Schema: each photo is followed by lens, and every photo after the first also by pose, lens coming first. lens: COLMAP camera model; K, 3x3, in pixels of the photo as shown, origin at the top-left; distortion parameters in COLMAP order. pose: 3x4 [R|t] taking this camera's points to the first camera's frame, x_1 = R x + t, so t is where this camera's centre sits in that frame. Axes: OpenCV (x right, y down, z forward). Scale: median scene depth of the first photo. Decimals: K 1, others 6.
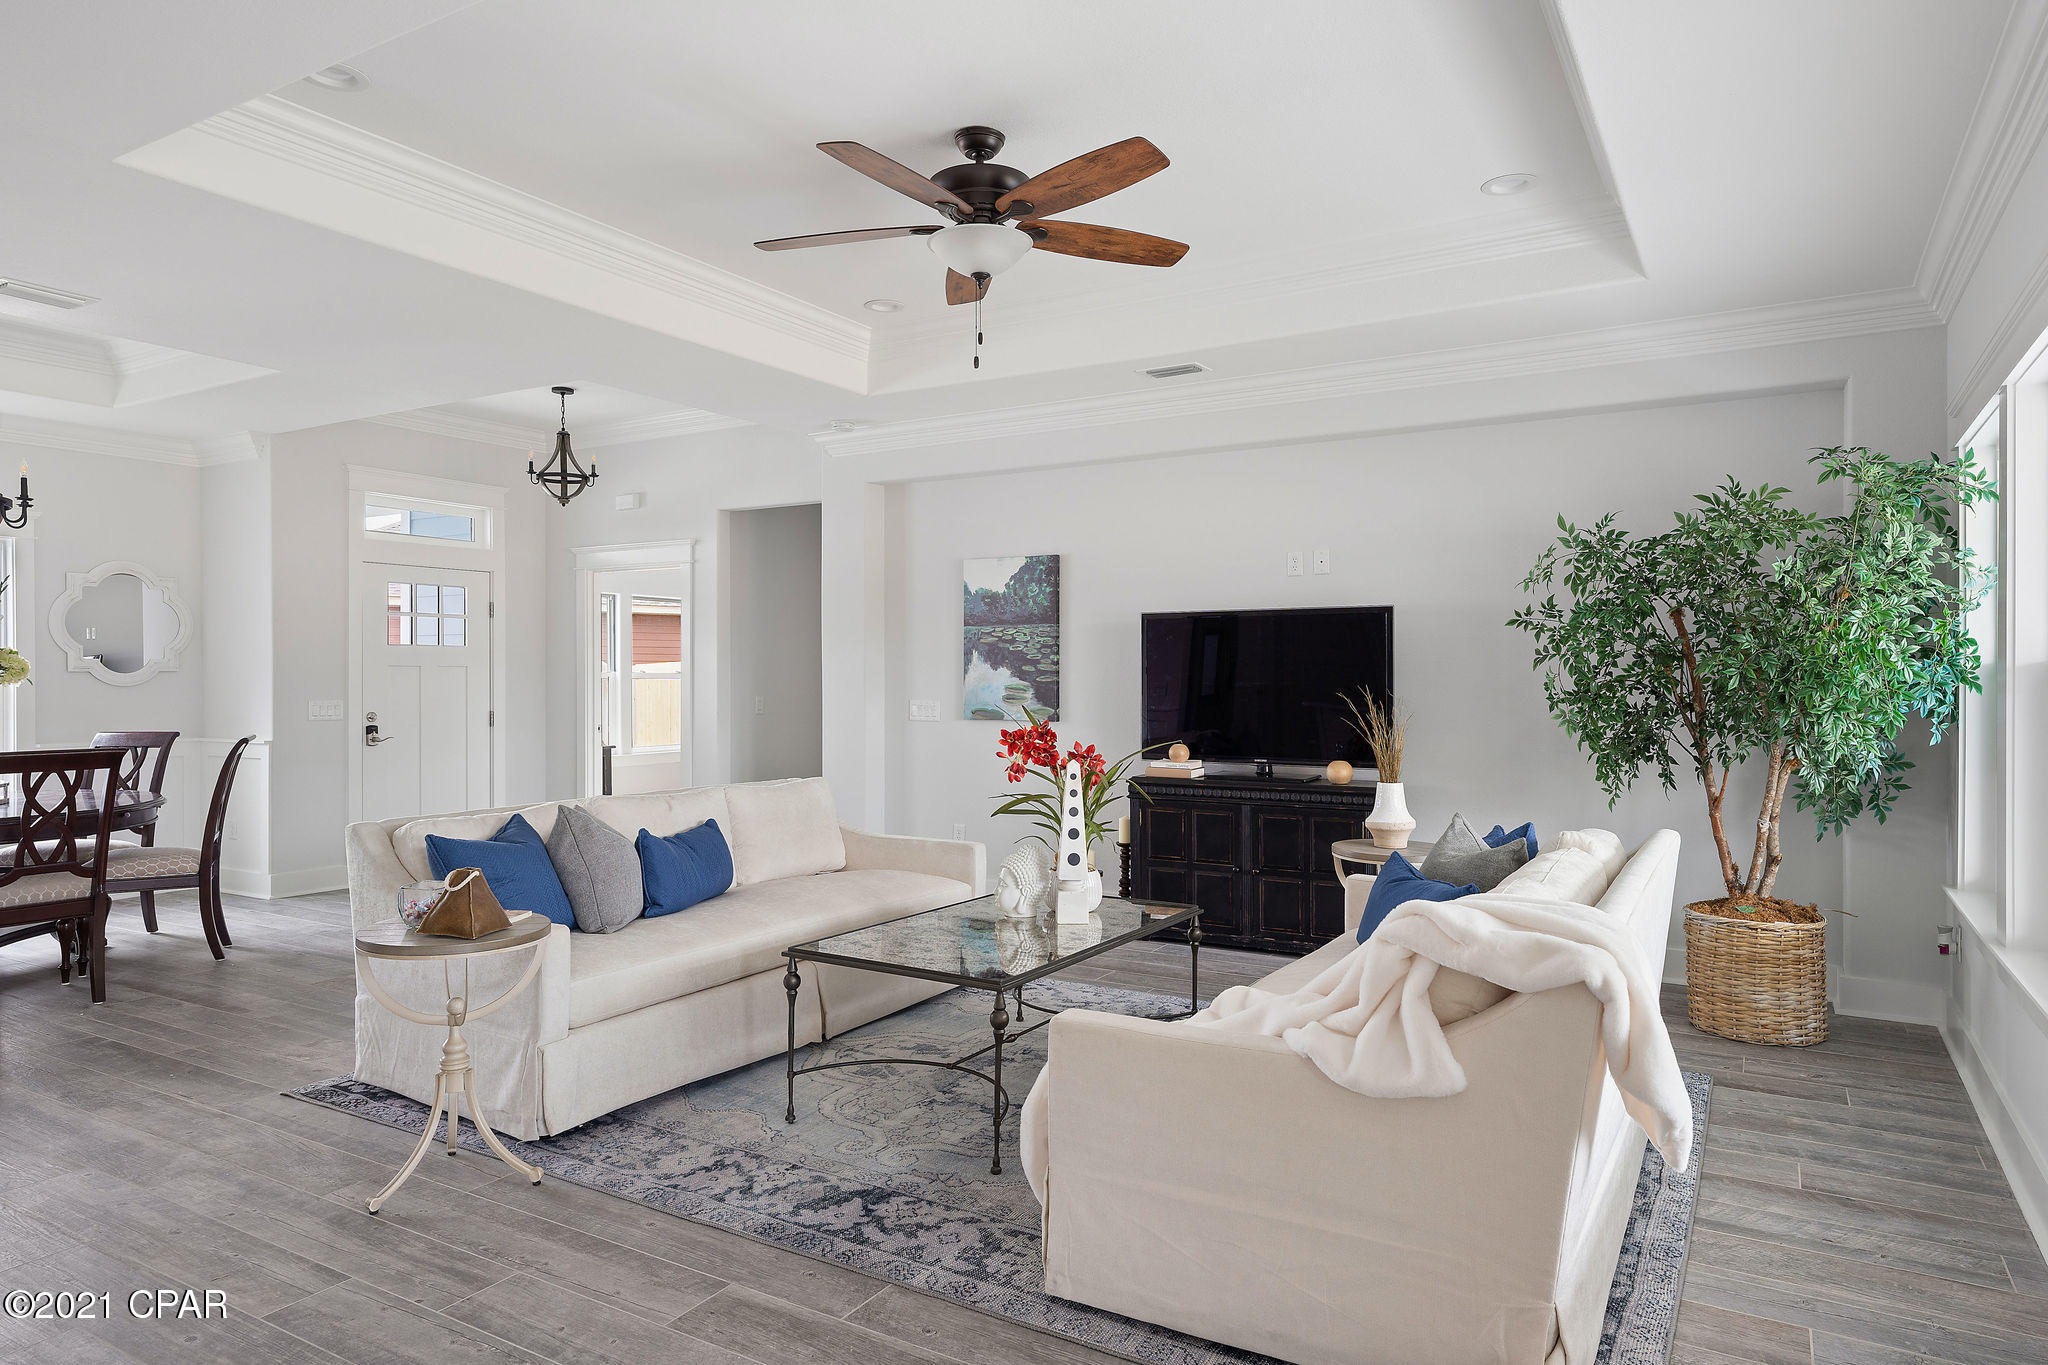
lens RADIAL K [[1249.8, 0, 1023.7], [0, 1249.8, 680.7], [0, 0, 1]] dist [0.018072, -0.000150]
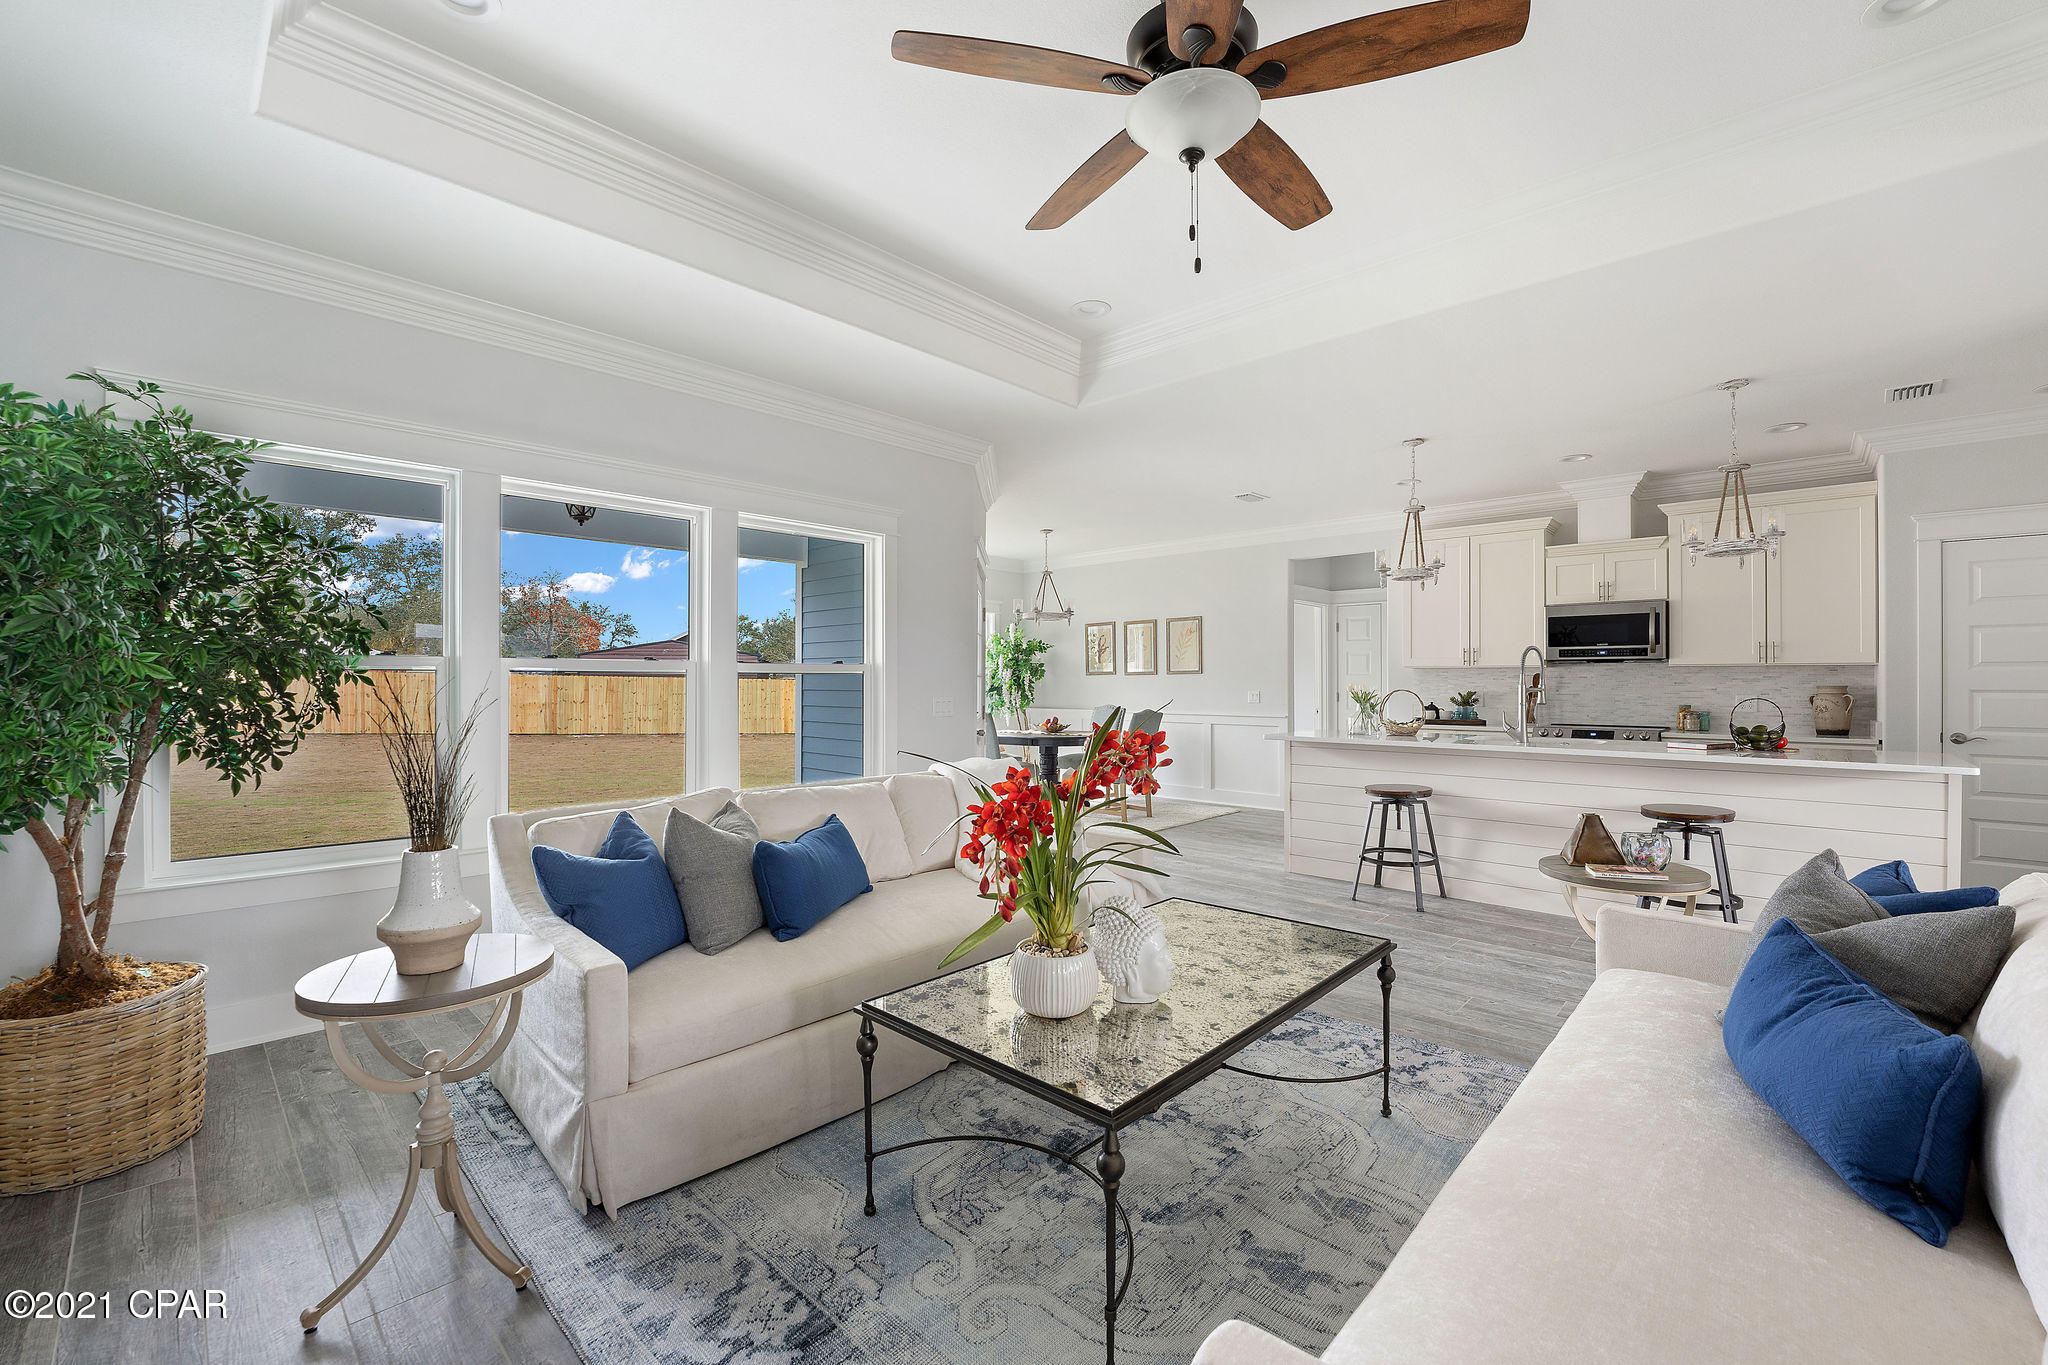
lens RADIAL K [[839.1, 0, 1033.6], [0, 839.1, 682.7], [0, 0, 1]] dist [-0.020072, 0.000153]
pose [[-0.978833, -0.001129, 0.204656, -0.026241], [0.000067, 0.999983, 0.005839, 0.004832], [-0.204659, 0.005729, -0.978817, 0.907805]]
